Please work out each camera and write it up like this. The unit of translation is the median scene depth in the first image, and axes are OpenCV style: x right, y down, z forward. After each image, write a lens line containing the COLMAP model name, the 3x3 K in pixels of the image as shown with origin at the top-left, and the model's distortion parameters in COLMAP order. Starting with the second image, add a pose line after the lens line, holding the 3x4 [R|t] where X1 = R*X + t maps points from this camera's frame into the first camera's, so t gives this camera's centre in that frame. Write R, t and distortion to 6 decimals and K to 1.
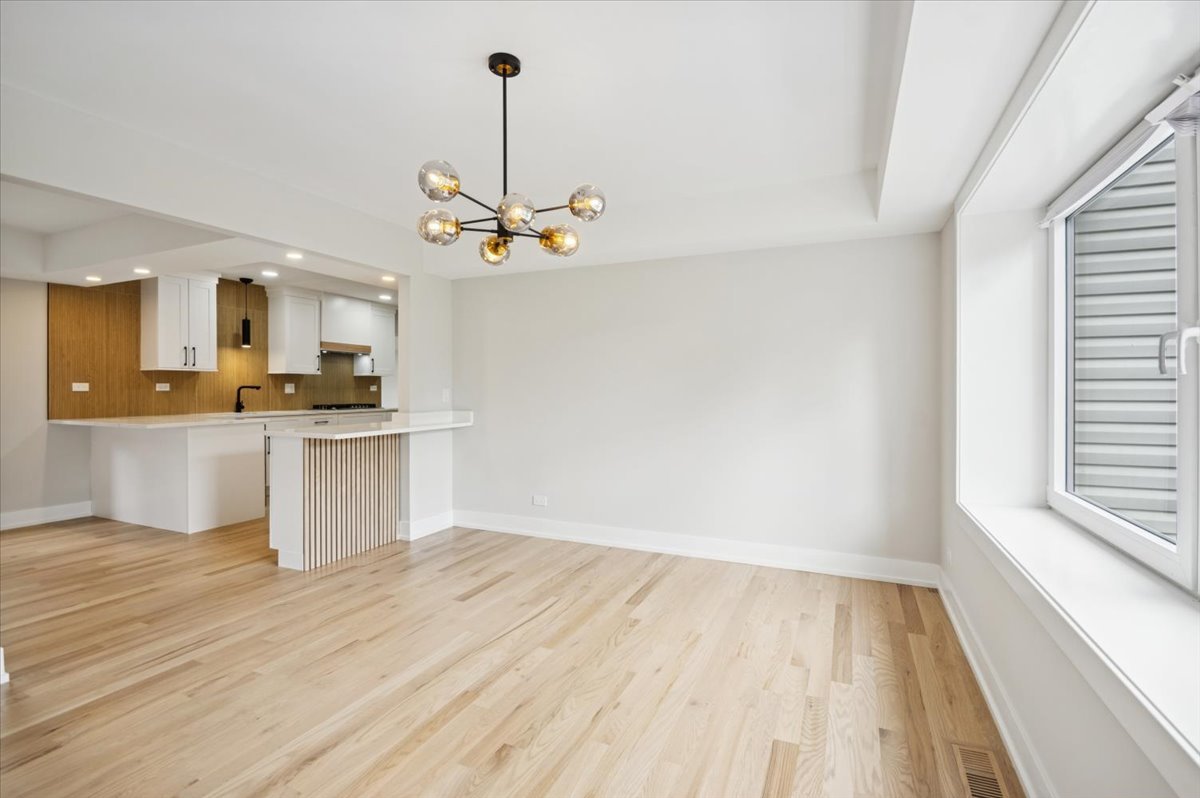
lens RADIAL K [[540.3, 0, 599.0], [0, 540.3, 384.7], [0, 0, 1]] dist [-0.000049, -0.000181]
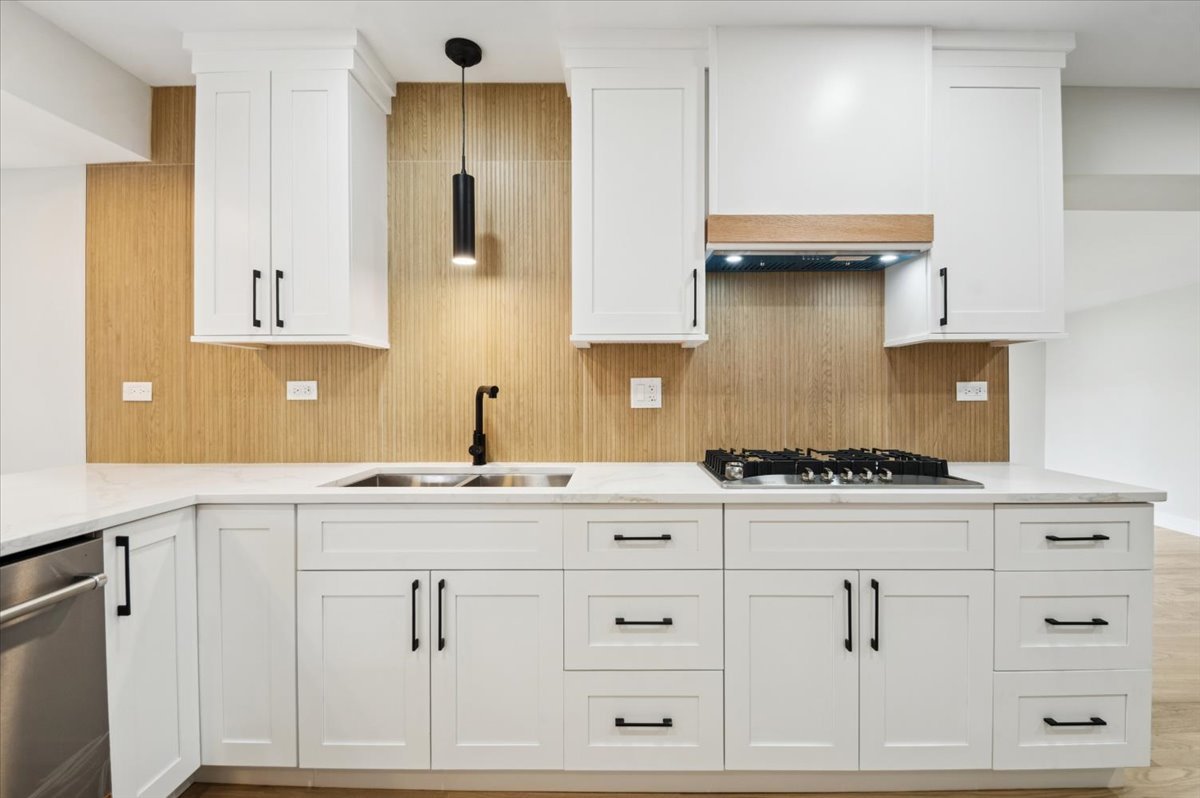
lens RADIAL K [[541.7, 0, 622.5], [0, 541.7, 392.1], [0, 0, 1]] dist [-0.001202, -0.000161]
pose [[0.432051, -0.000522, -0.901849, -0.320570], [0.010072, 0.999940, 0.004247, 0.005565], [0.901793, -0.010918, 0.432031, 0.930752]]
